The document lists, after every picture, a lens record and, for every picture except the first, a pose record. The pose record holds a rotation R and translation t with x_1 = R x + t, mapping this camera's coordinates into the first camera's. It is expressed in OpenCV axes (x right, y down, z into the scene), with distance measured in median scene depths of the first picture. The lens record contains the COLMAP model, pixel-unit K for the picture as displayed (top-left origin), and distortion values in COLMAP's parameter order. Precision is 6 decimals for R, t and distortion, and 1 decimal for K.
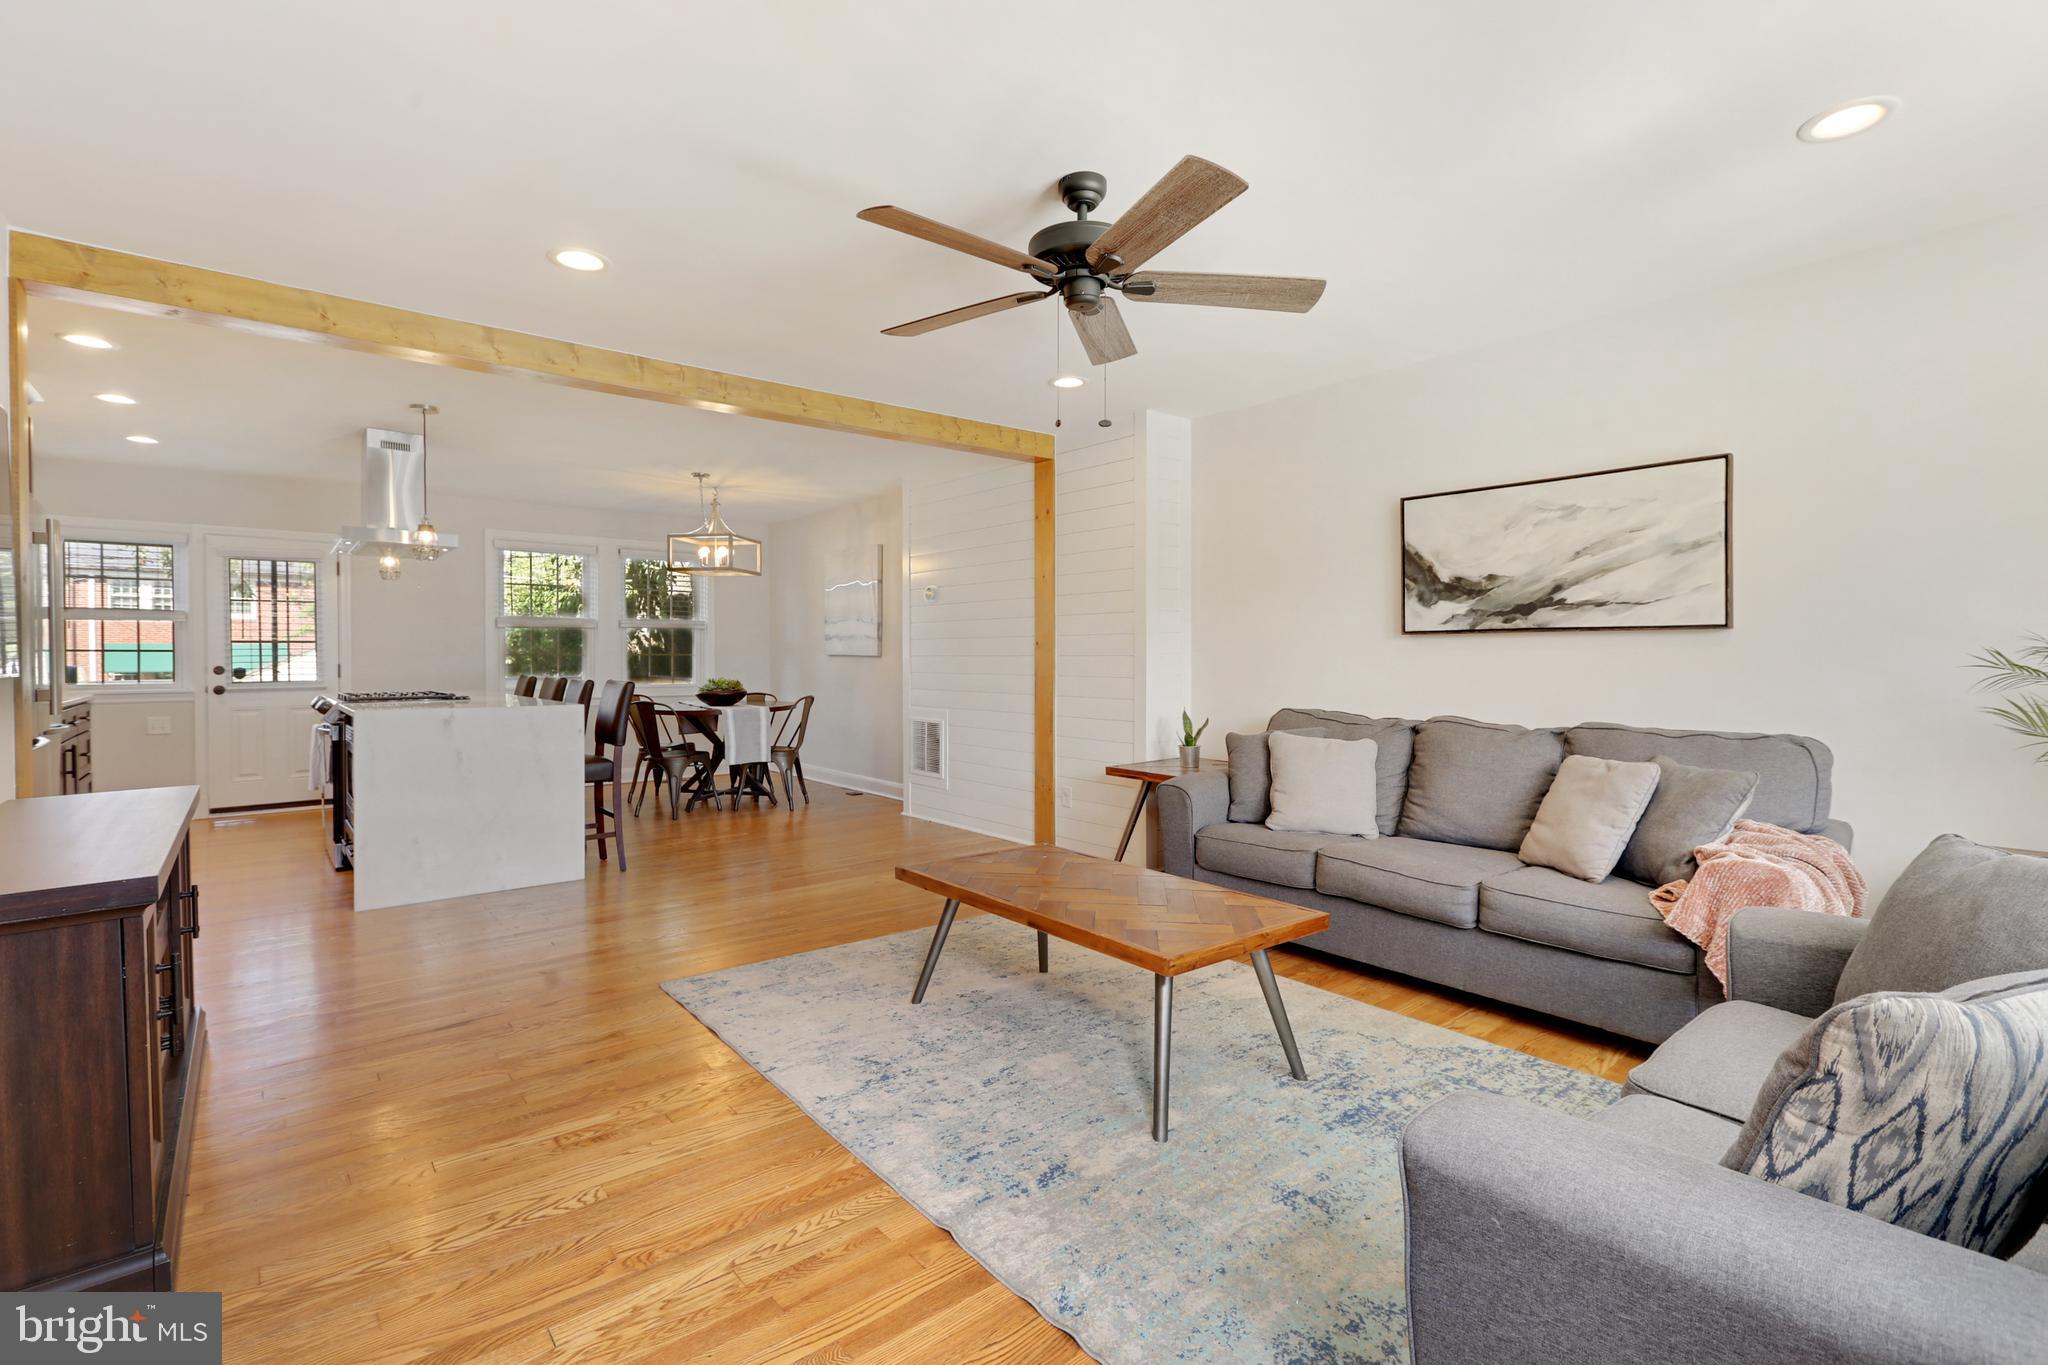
lens RADIAL K [[933.5, 0, 1038.4], [0, 933.5, 681.4], [0, 0, 1]] dist [0.004219, -0.001741]
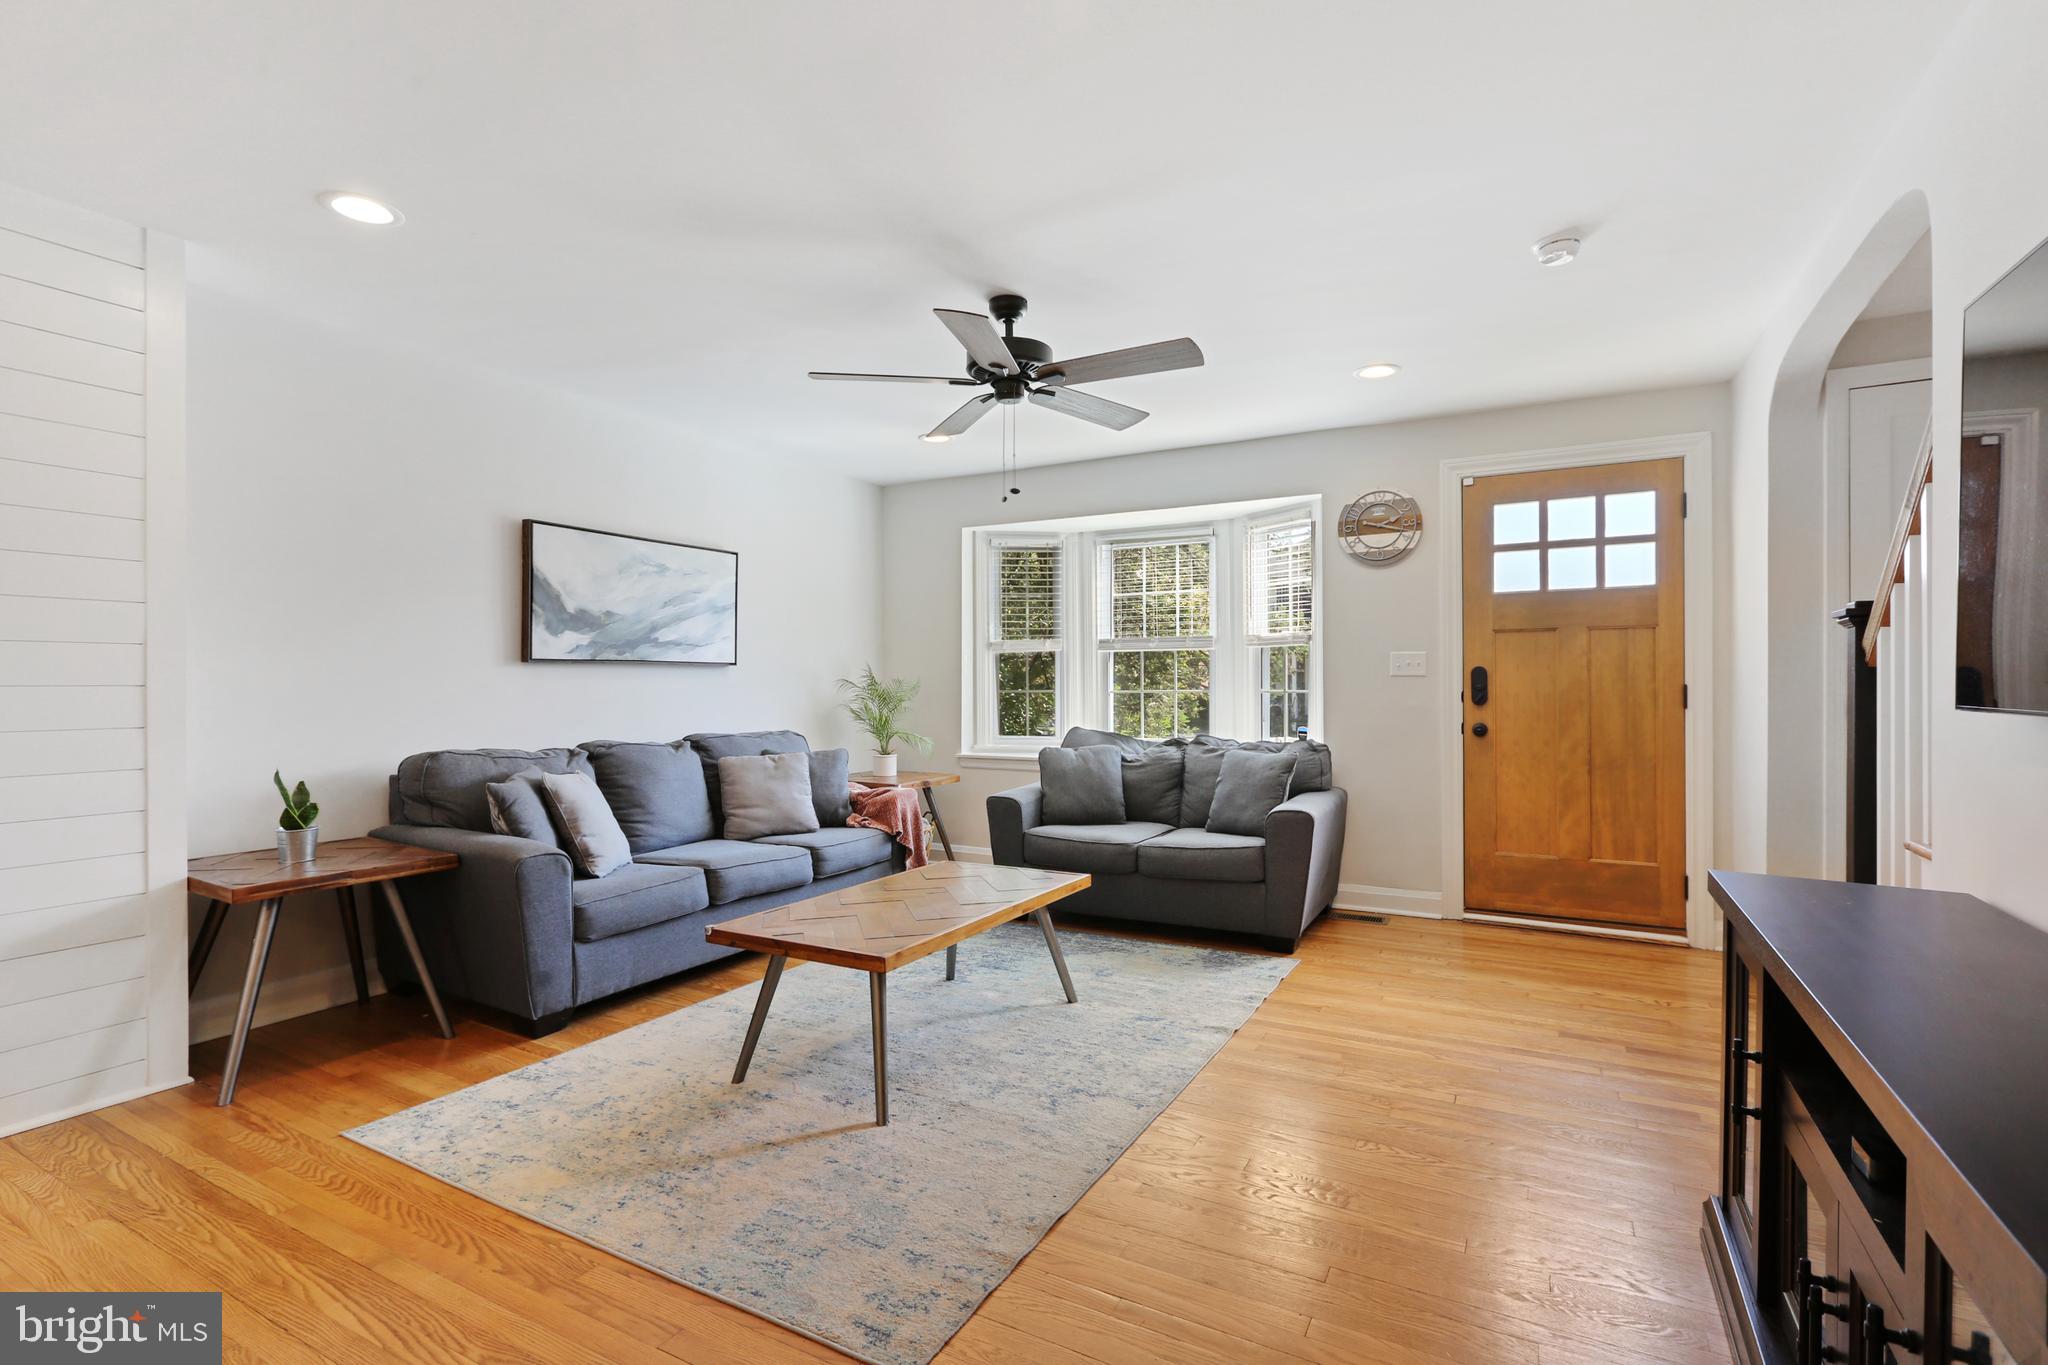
lens RADIAL K [[933.5, 0, 1025.0], [0, 933.5, 690.0], [0, 0, 1]] dist [0.004219, -0.001741]
pose [[-0.352924, -0.006356, 0.935630, -0.705911], [0.029596, 0.999401, 0.017953, -0.024570], [-0.935184, 0.034027, -0.352524, 0.895405]]
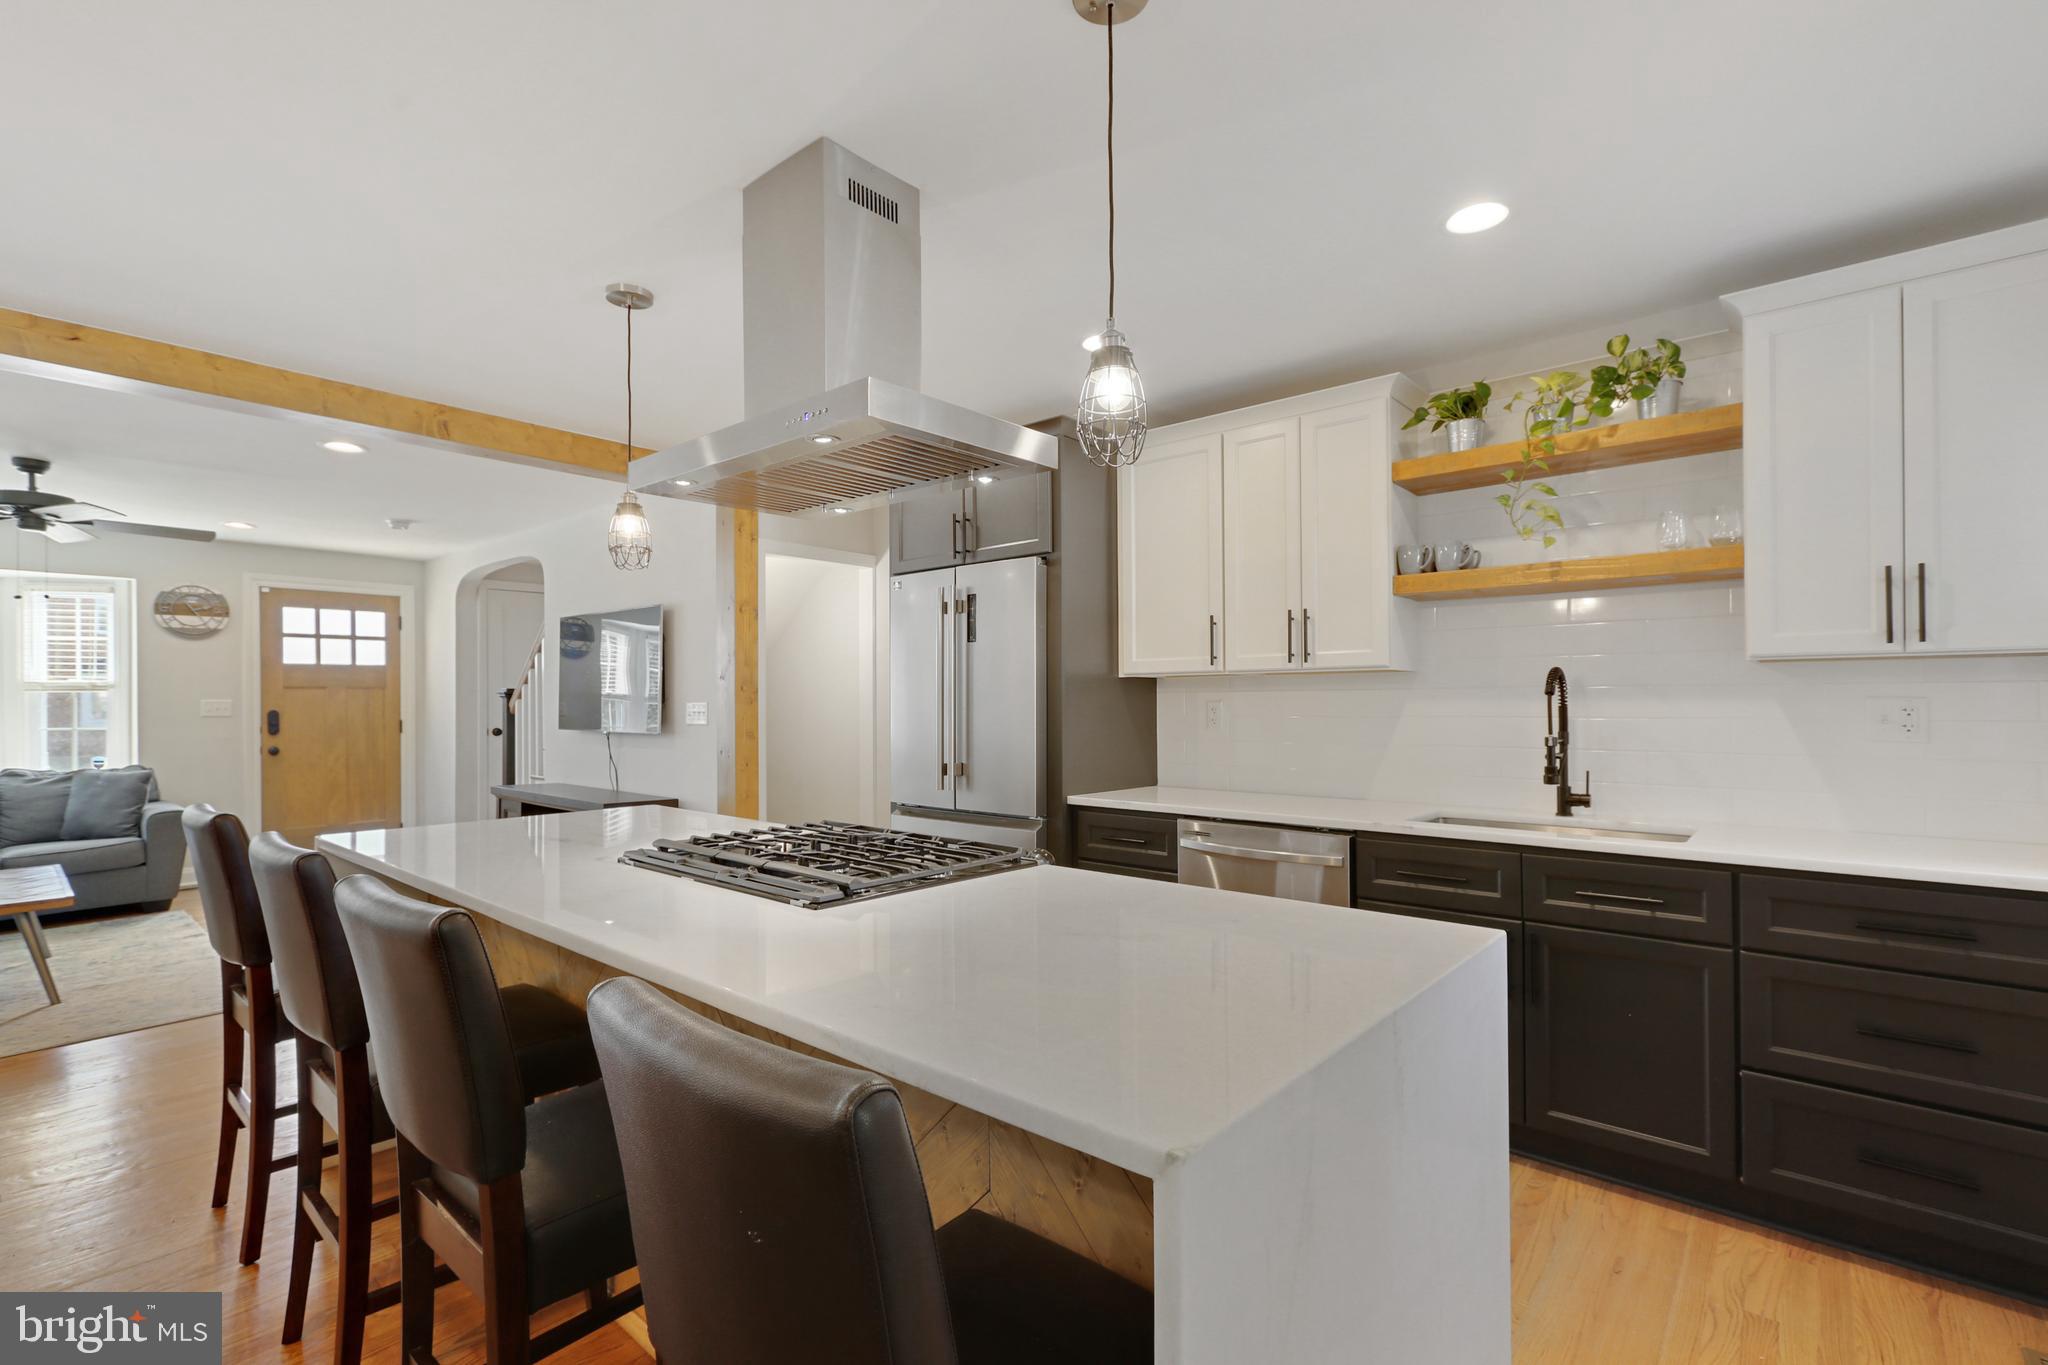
lens RADIAL K [[933.5, 0, 1031.6], [0, 933.5, 700.2], [0, 0, 1]] dist [0.004219, -0.001741]
pose [[-0.987560, 0.004616, -0.157172, -0.955427], [0.000295, 0.999622, 0.027499, -0.080341], [0.157240, 0.027110, -0.987188, 1.885746]]
